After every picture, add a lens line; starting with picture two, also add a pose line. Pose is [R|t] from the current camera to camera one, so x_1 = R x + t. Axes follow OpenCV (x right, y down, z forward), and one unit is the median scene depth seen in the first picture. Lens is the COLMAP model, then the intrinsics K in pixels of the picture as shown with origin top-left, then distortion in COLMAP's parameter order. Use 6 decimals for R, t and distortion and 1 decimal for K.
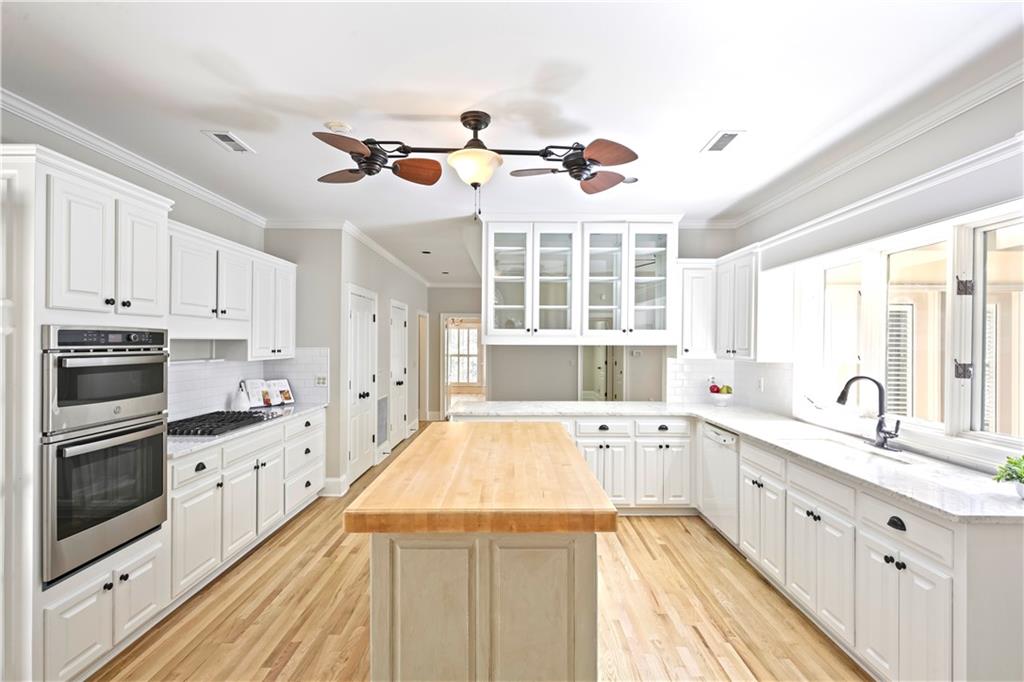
lens RADIAL K [[478.3, 0, 519.0], [0, 478.3, 340.4], [0, 0, 1]] dist [0.005404, -0.000393]
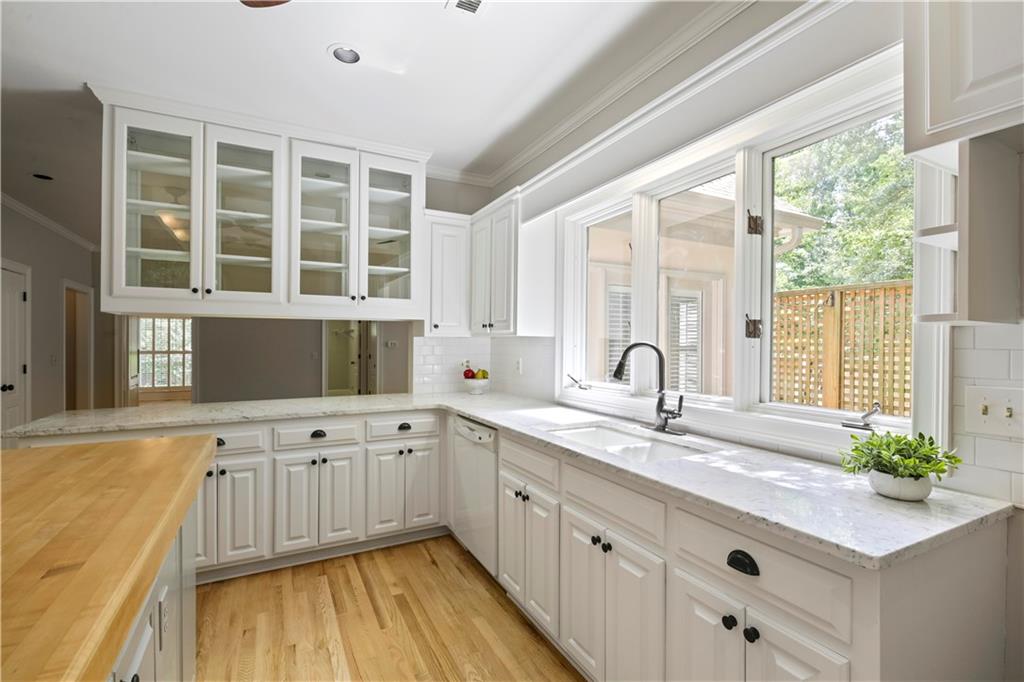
lens RADIAL K [[468.1, 0, 511.1], [0, 468.1, 342.8], [0, 0, 1]] dist [0.001952, -0.002012]
pose [[0.890626, -0.003594, 0.454723, 0.139268], [-0.000119, 0.999967, 0.008138, 0.053684], [-0.454737, -0.007302, 0.890596, 0.324959]]
